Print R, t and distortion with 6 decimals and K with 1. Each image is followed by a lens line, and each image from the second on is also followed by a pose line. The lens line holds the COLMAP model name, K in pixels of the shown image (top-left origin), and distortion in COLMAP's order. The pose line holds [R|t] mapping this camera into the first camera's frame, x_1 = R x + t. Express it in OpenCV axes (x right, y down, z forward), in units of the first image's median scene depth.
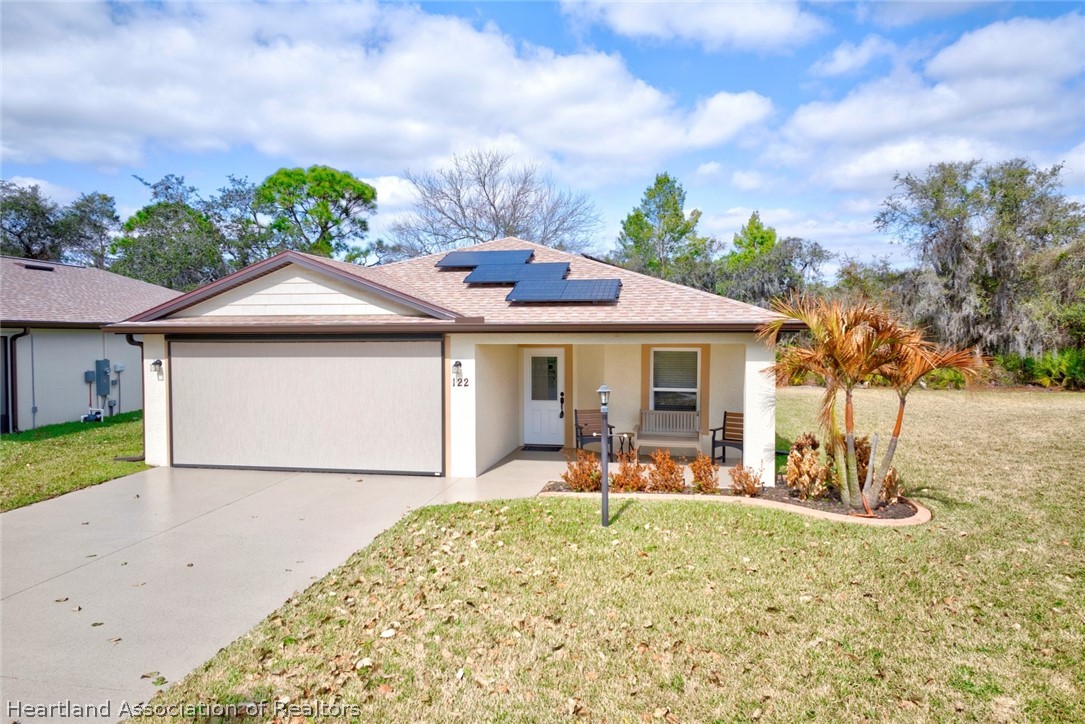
lens RADIAL K [[725.9, 0, 542.5], [0, 725.9, 362.0], [0, 0, 1]] dist [0.066309, -0.040375]
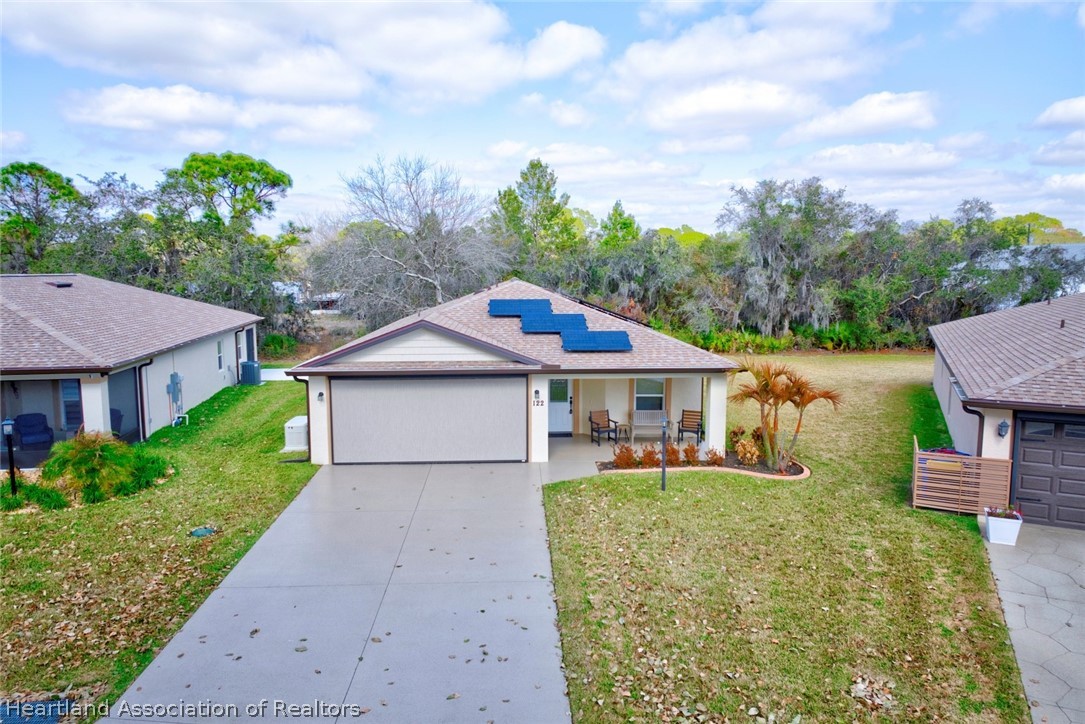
lens RADIAL K [[725.9, 0, 542.5], [0, 725.9, 362.0], [0, 0, 1]] dist [0.066309, -0.040375]
pose [[0.969559, -0.029824, 0.243035, -0.446073], [0.008585, 0.996085, 0.087986, -0.184088], [-0.244708, -0.083221, 0.966019, -0.480299]]
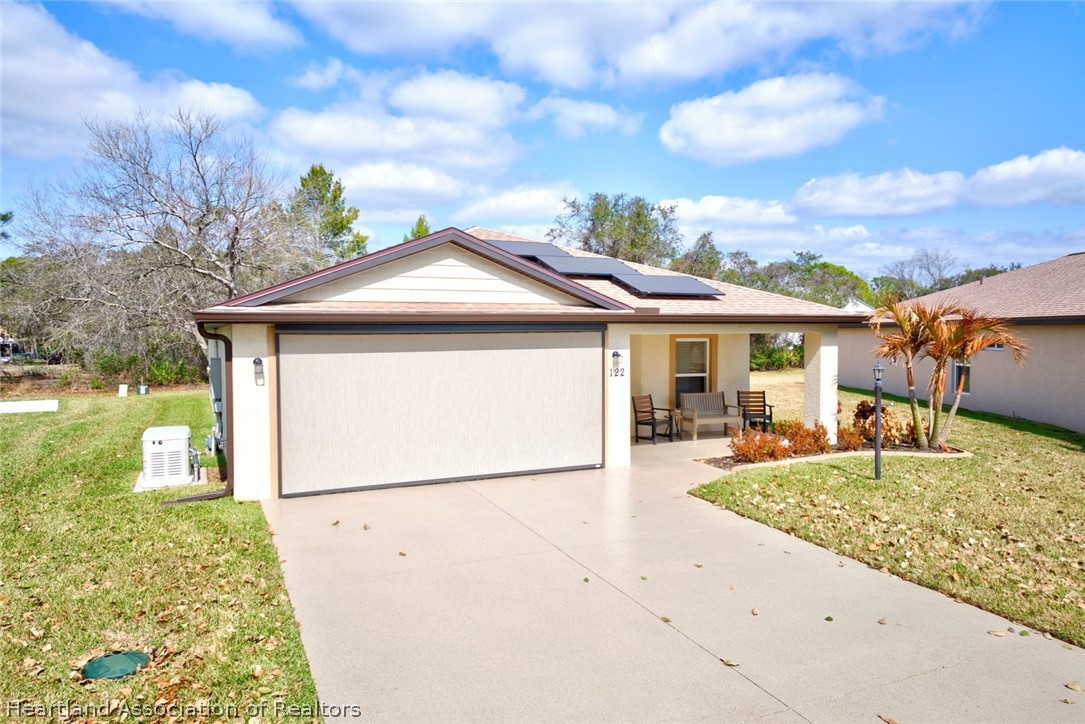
lens RADIAL K [[725.9, 0, 542.5], [0, 725.9, 362.0], [0, 0, 1]] dist [0.066309, -0.040375]
pose [[0.801155, -0.025972, 0.597893, -0.733492], [0.026951, 0.999610, 0.007309, 0.003069], [-0.597850, 0.010259, 0.801543, 0.231959]]
